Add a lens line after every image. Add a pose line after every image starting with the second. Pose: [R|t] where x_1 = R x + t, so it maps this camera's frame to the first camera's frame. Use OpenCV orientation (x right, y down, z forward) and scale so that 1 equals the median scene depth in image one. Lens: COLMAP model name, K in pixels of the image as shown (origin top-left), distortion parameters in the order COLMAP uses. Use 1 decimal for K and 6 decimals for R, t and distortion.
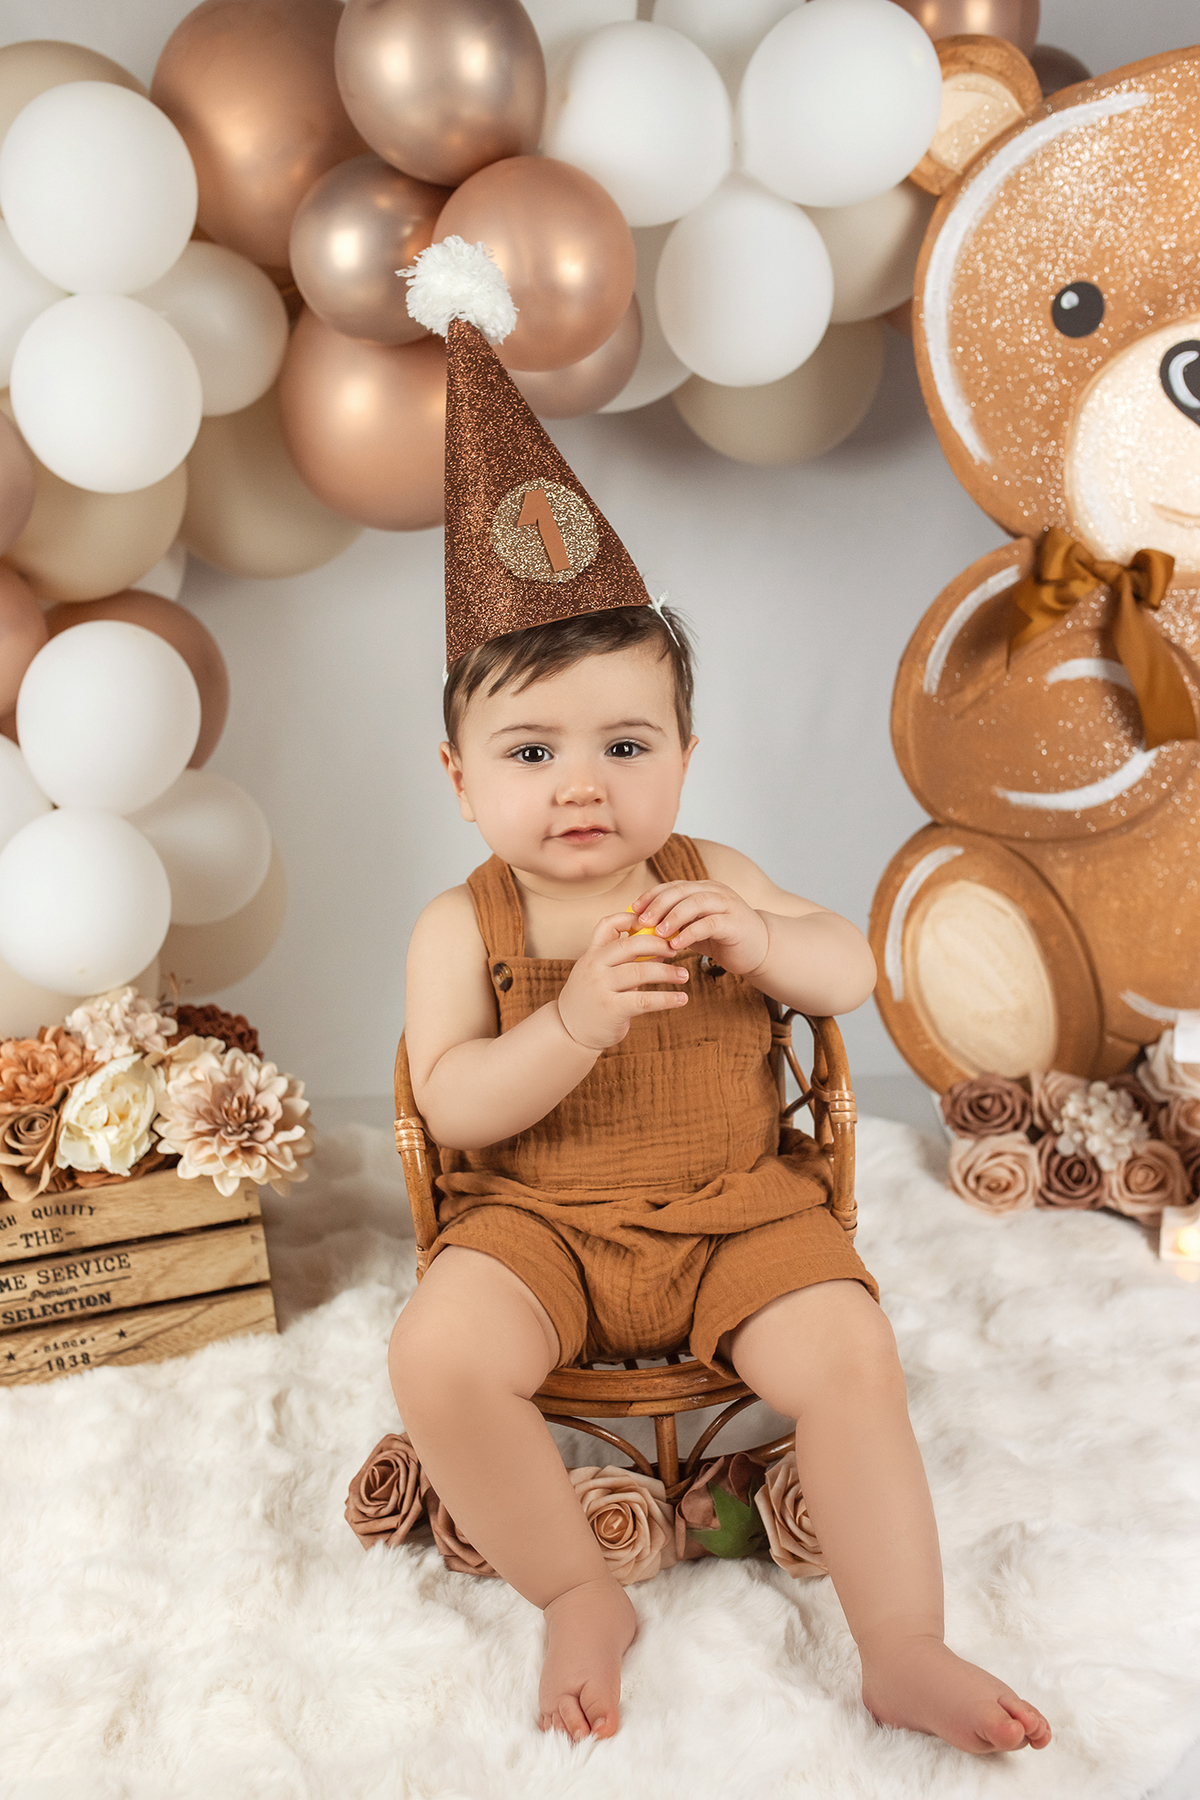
lens RADIAL K [[1728.6, 0, 599.3], [0, 1728.6, 899.9], [0, 0, 1]] dist [-0.067195, 0.081717]
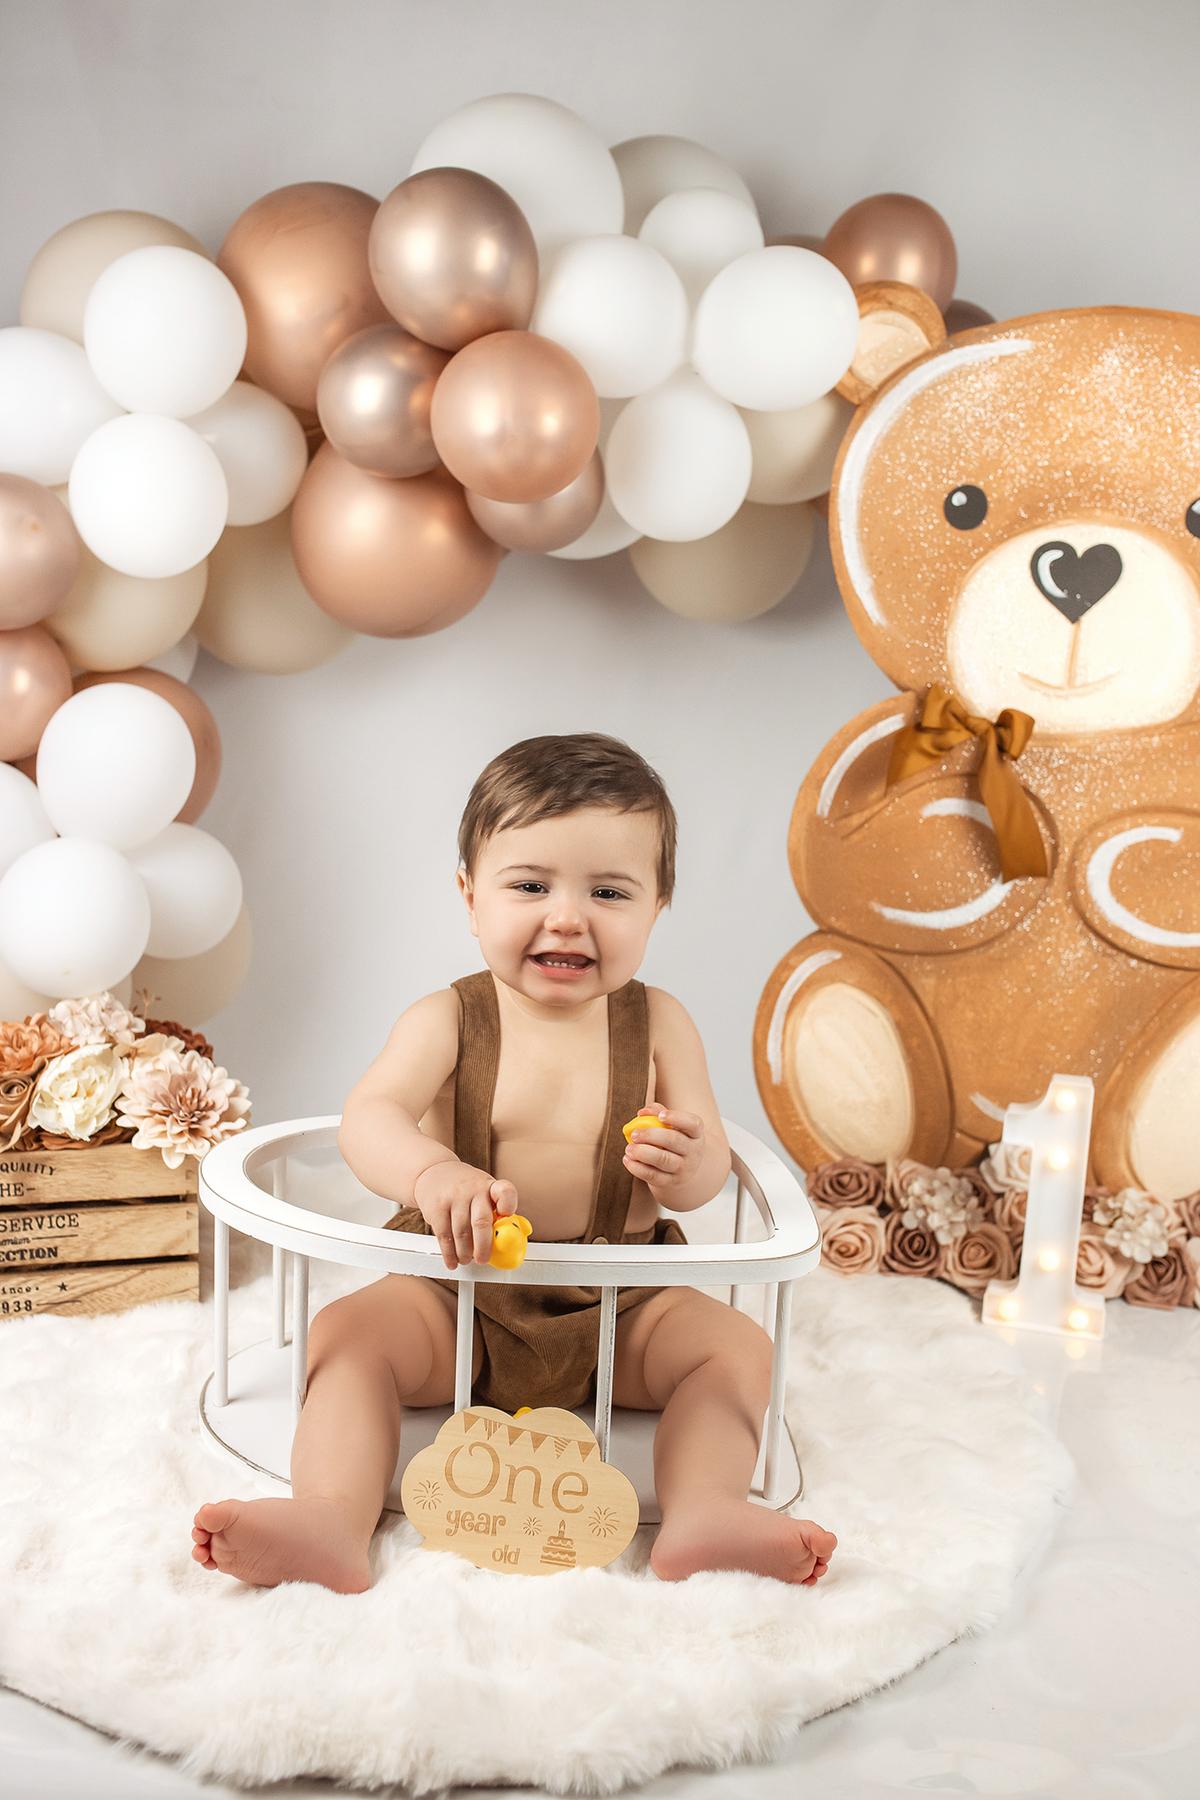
lens RADIAL K [[1728.6, 0, 599.3], [0, 1728.6, 899.9], [0, 0, 1]] dist [-0.067195, 0.081717]
pose [[0.995120, 0.098003, 0.011483, 0.036051], [-0.095977, 0.988371, -0.117944, 0.094364], [-0.022908, 0.116266, 0.992954, -0.160789]]
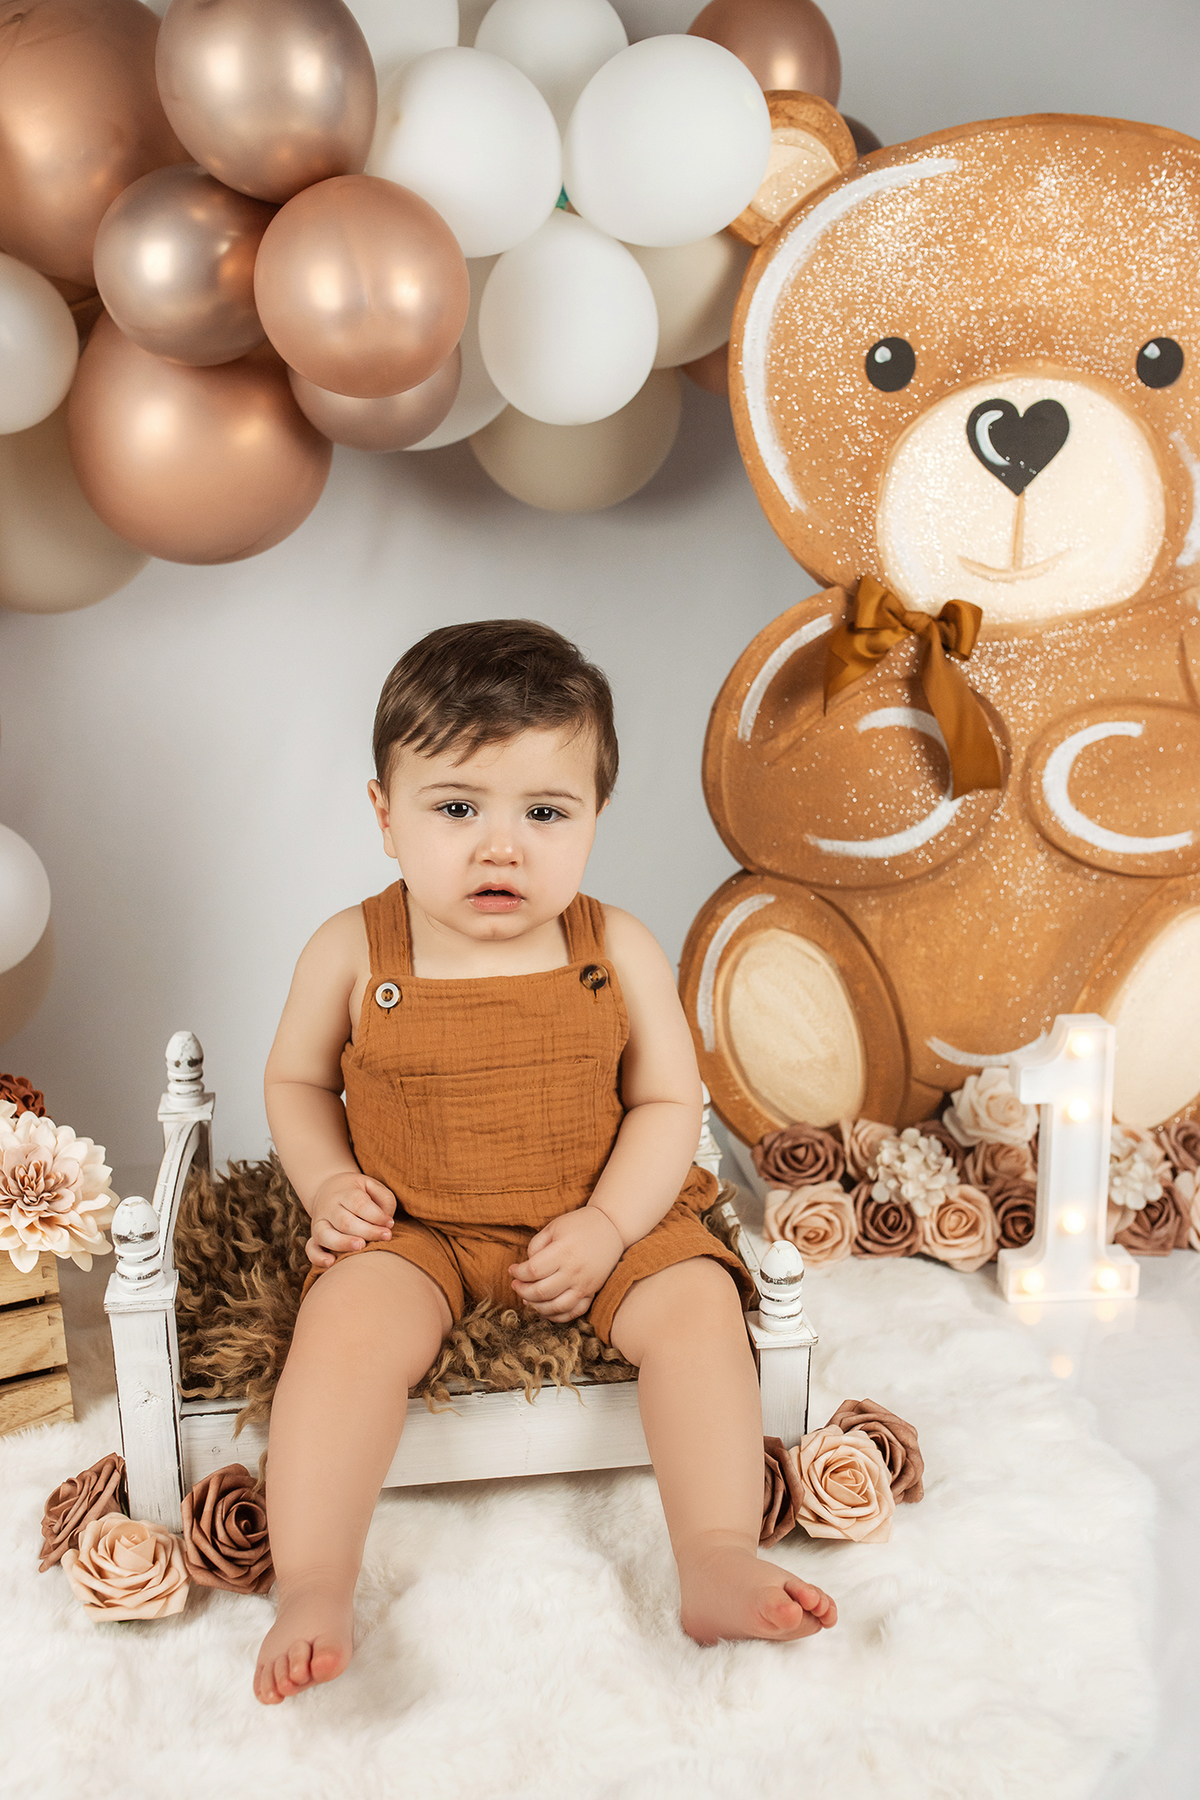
lens RADIAL K [[1728.6, 0, 599.3], [0, 1728.6, 899.9], [0, 0, 1]] dist [-0.067195, 0.081717]
pose [[0.984228, -0.002088, 0.176892, -0.071308], [0.009774, 0.999045, -0.042587, 0.014943], [-0.176635, 0.043644, 0.983308, 0.040207]]
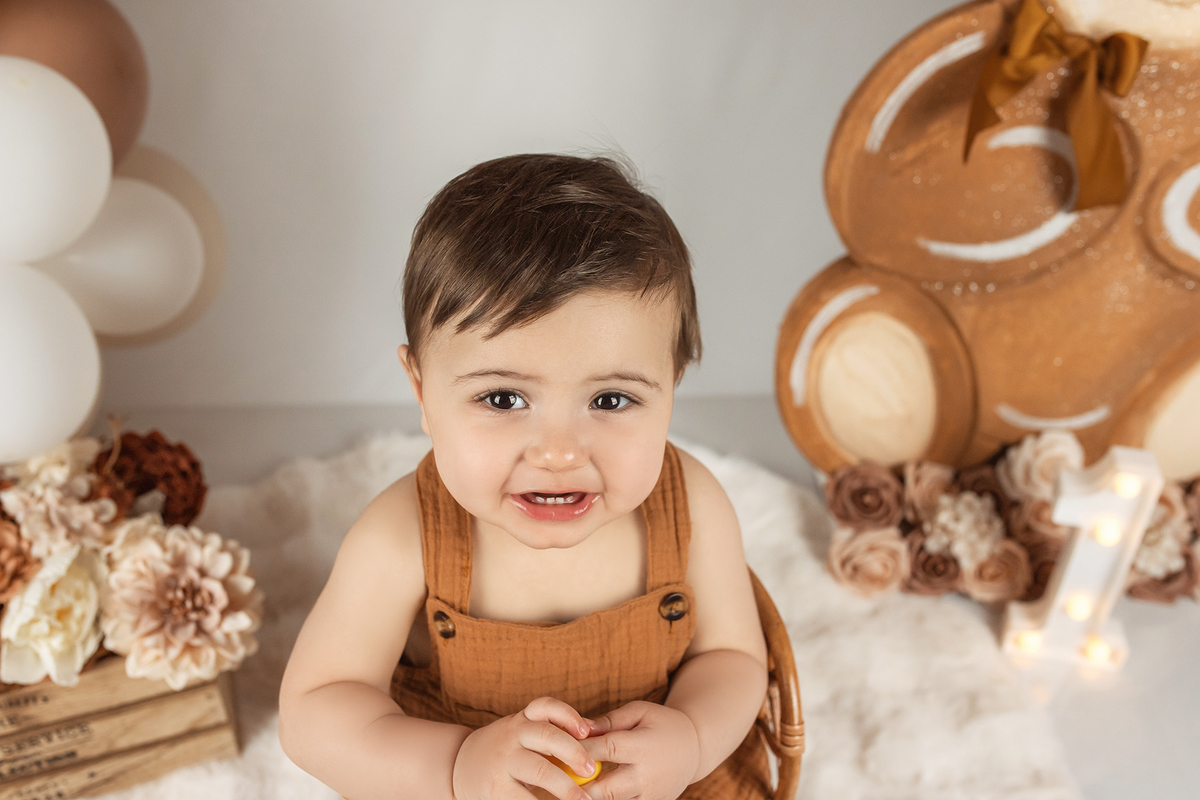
lens RADIAL K [[1174.6, 0, 598.9], [0, 1174.6, 405.3], [0, 0, 1]] dist [-0.058193, 0.070469]
pose [[0.995091, 0.008634, 0.098591, -0.030852], [-0.045108, 0.926266, 0.374162, -0.243197], [-0.088091, -0.376773, 0.922108, 0.360726]]
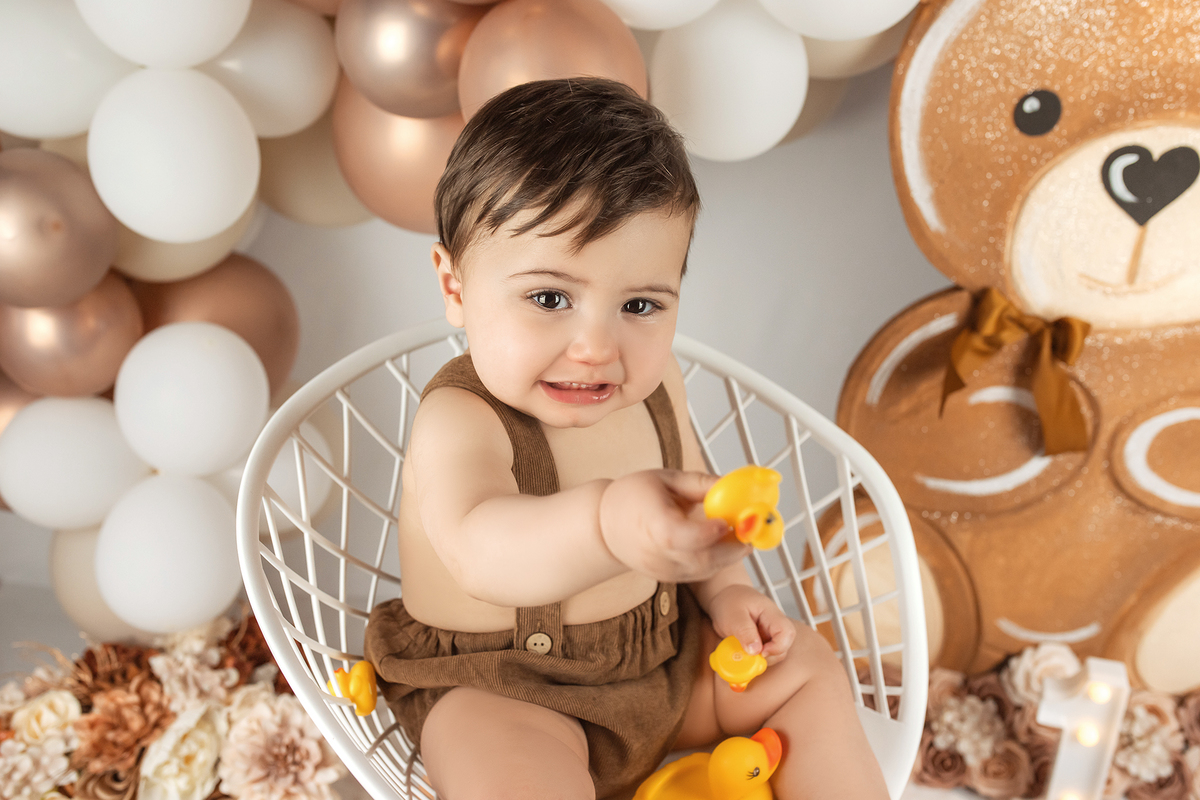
lens RADIAL K [[1164.7, 0, 598.0], [0, 1164.7, 399.7], [0, 0, 1]] dist [-0.062548, 0.077056]
pose [[0.998833, 0.048287, -0.001318, 0.000600], [-0.046935, 0.976589, 0.209929, -0.303289], [0.011424, -0.209622, 0.977716, 0.212111]]
